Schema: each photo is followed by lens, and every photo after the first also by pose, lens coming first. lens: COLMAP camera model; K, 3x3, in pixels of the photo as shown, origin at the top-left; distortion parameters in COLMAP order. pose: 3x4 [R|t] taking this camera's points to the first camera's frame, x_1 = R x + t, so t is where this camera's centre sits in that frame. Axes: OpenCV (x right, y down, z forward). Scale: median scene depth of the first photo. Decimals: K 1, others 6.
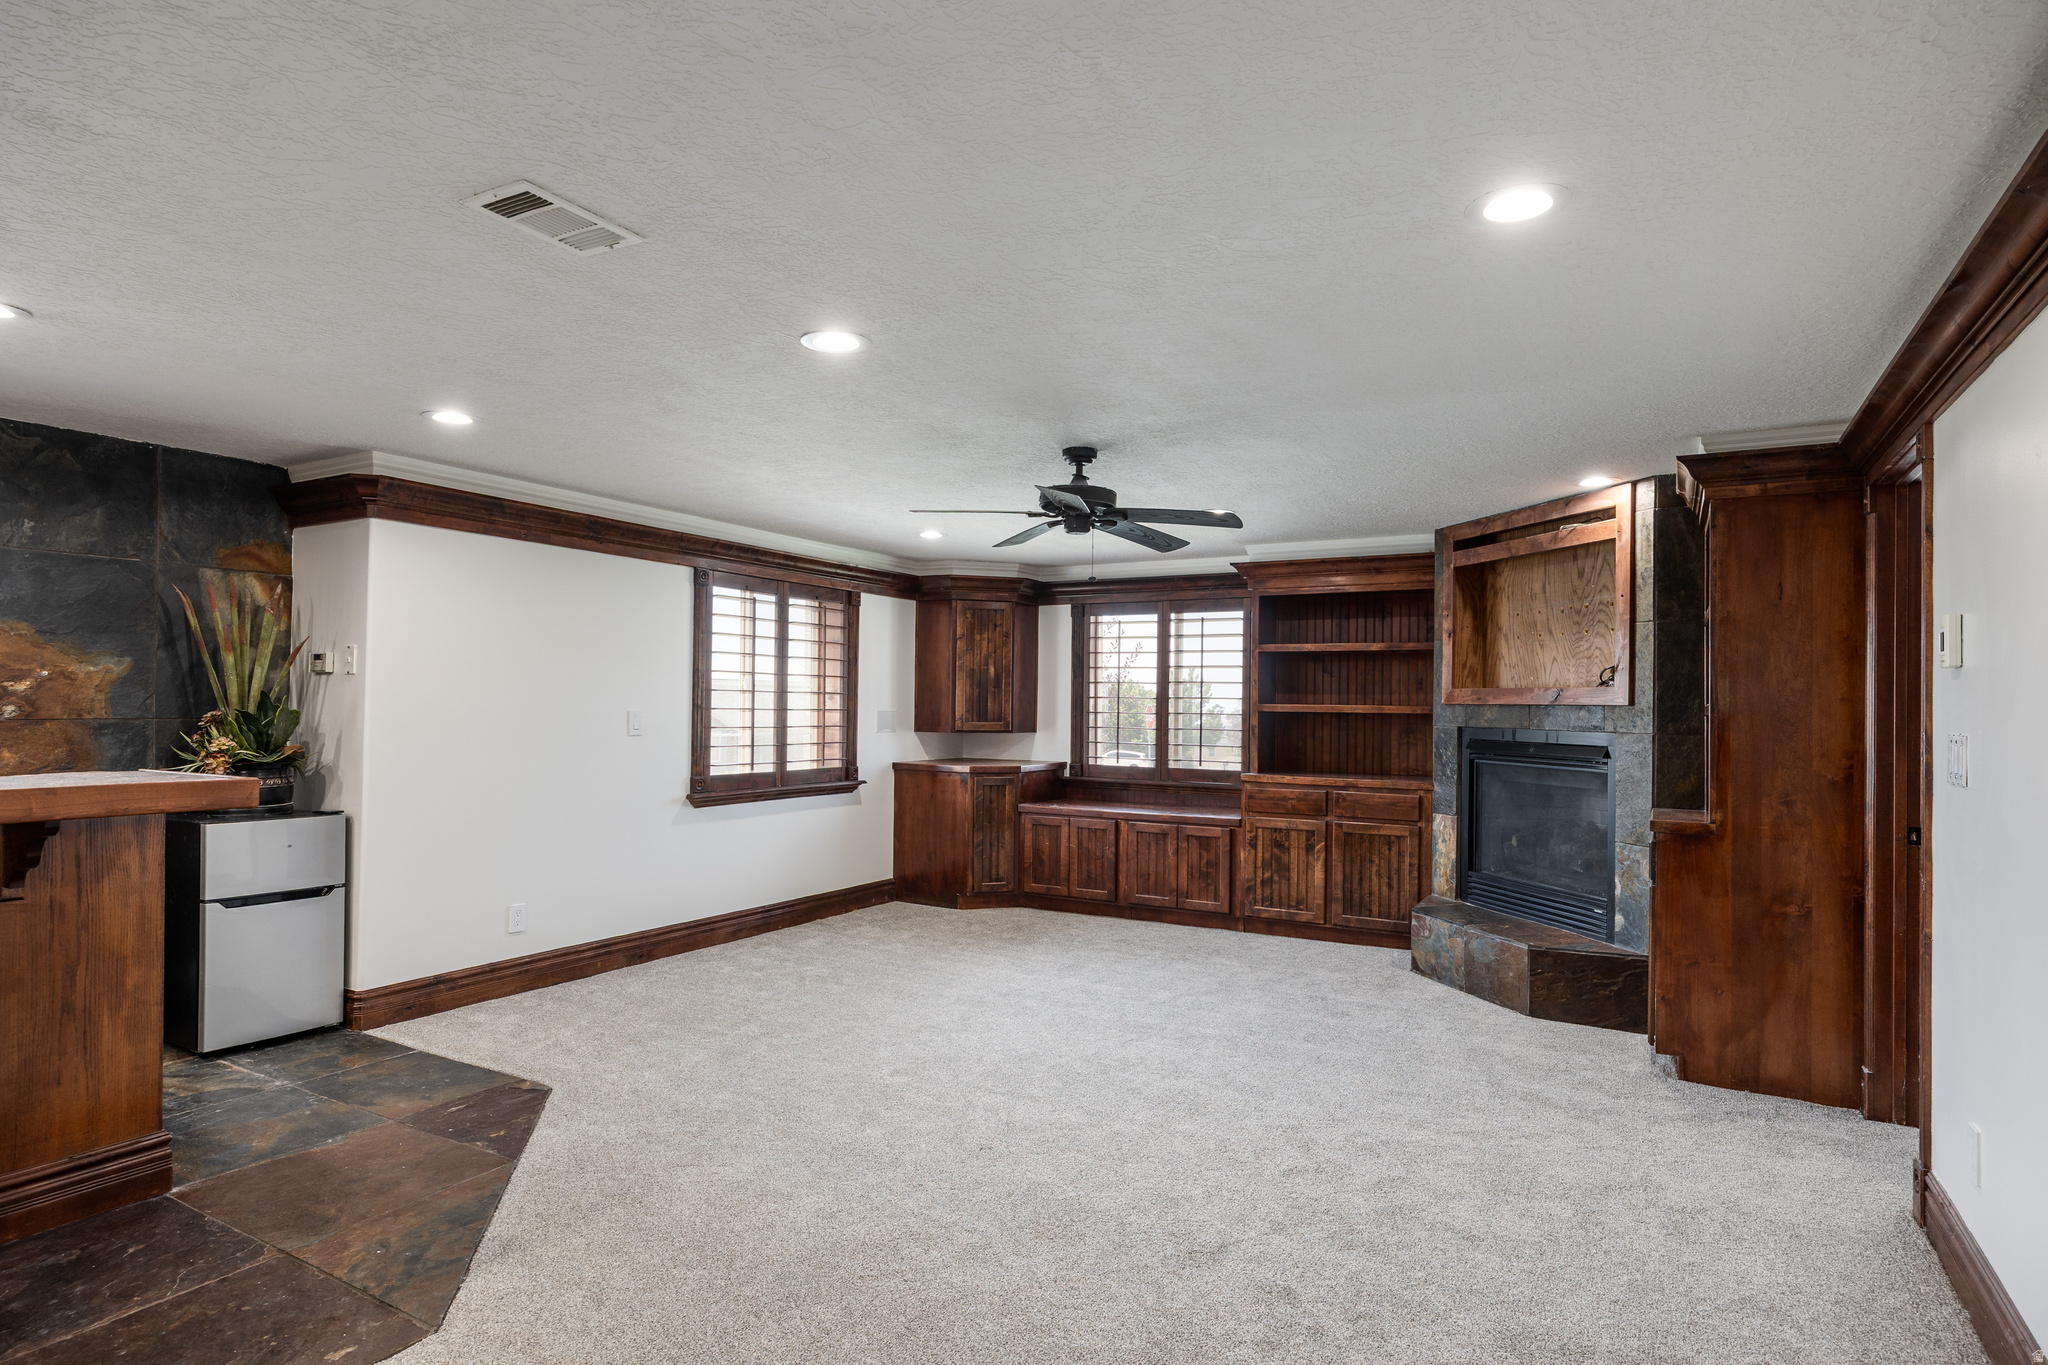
lens RADIAL K [[1105.4, 0, 1037.4], [0, 1105.4, 698.3], [0, 0, 1]] dist [-0.002257, -0.000498]
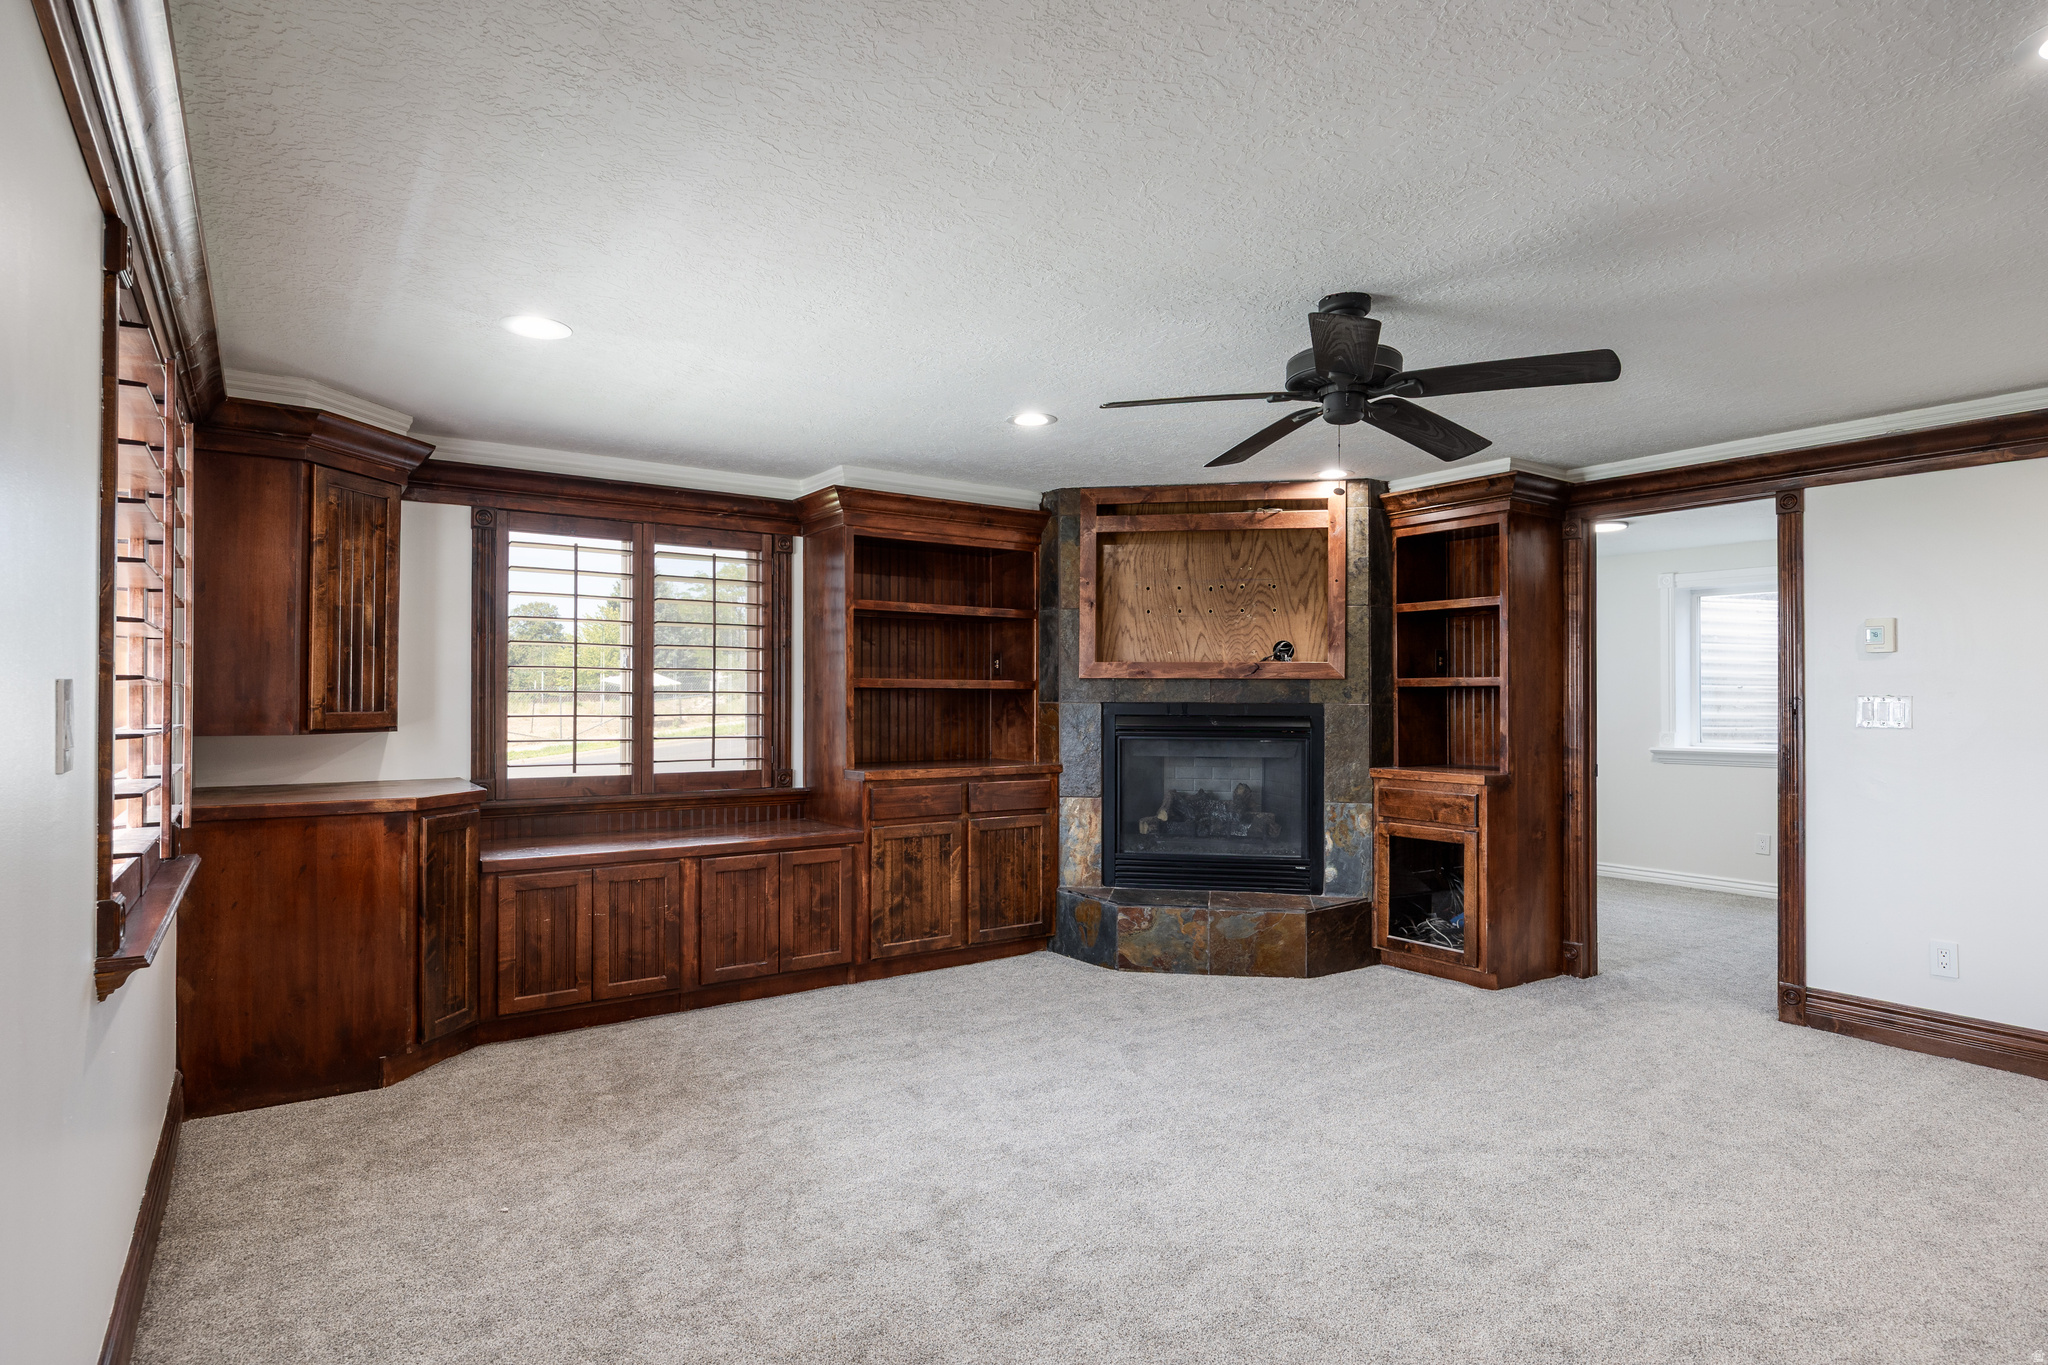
lens RADIAL K [[1105.6, 0, 1024.0], [0, 1105.6, 682.5], [0, 0, 1]] dist [0.000864, 0.000113]
pose [[0.425537, 0.001638, 0.904939, -0.569806], [-0.003718, 0.999993, -0.000062, 0.010440], [-0.904933, -0.003338, 0.425541, 0.749419]]
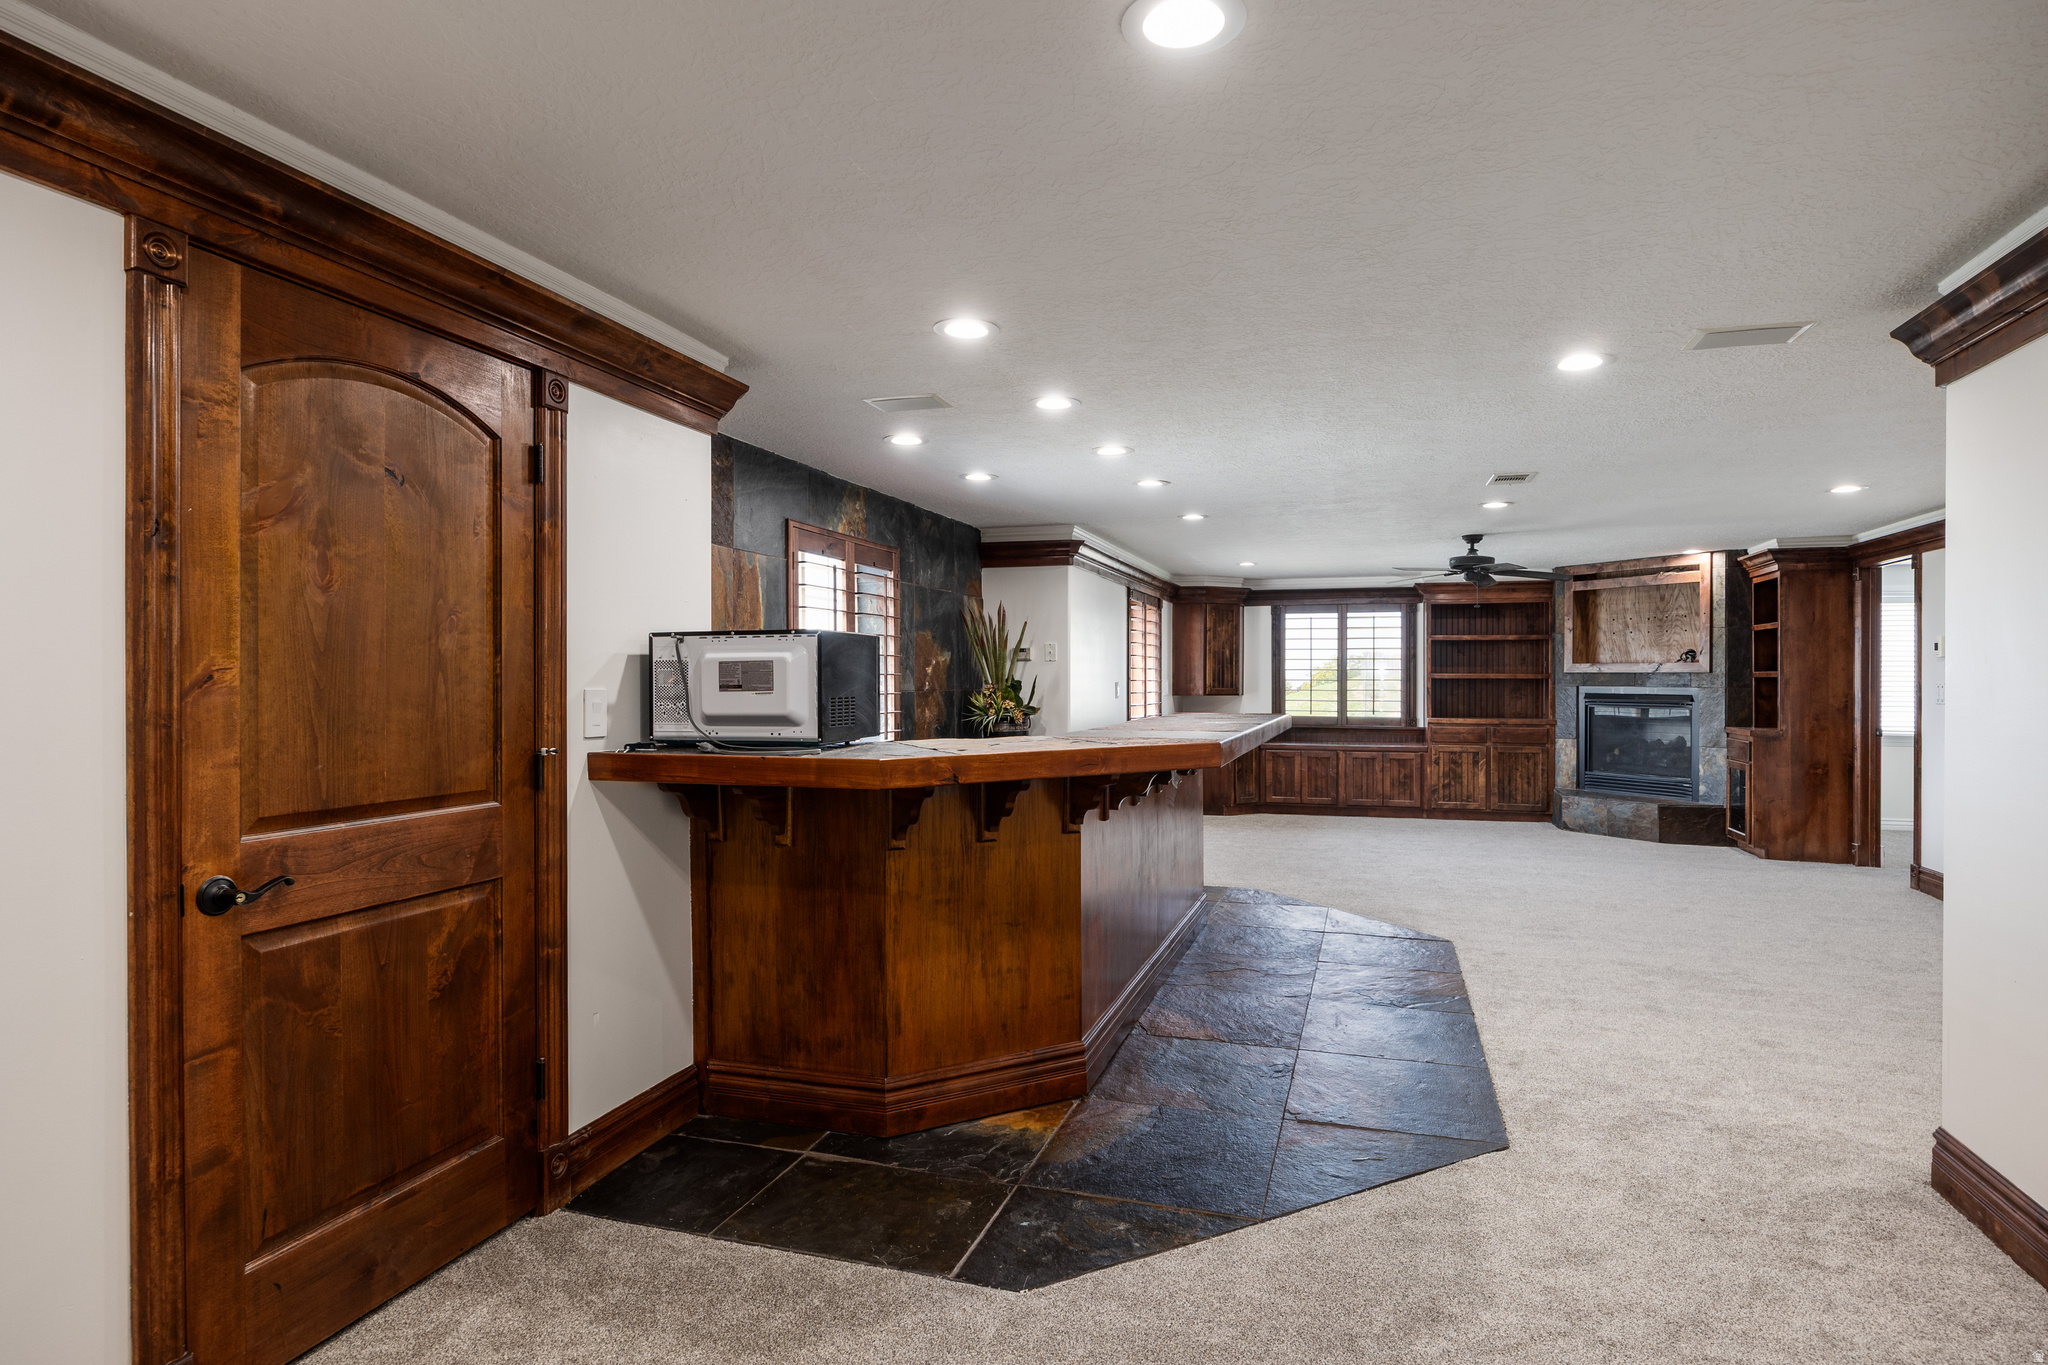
lens RADIAL K [[1099.5, 0, 1032.7], [0, 1099.5, 675.0], [0, 0, 1]] dist [0.002574, 0.001102]
pose [[0.976148, -0.010289, 0.216863, -0.898269], [0.008771, 0.999930, 0.007961, -0.012912], [-0.216930, -0.005869, 0.976170, -0.515798]]
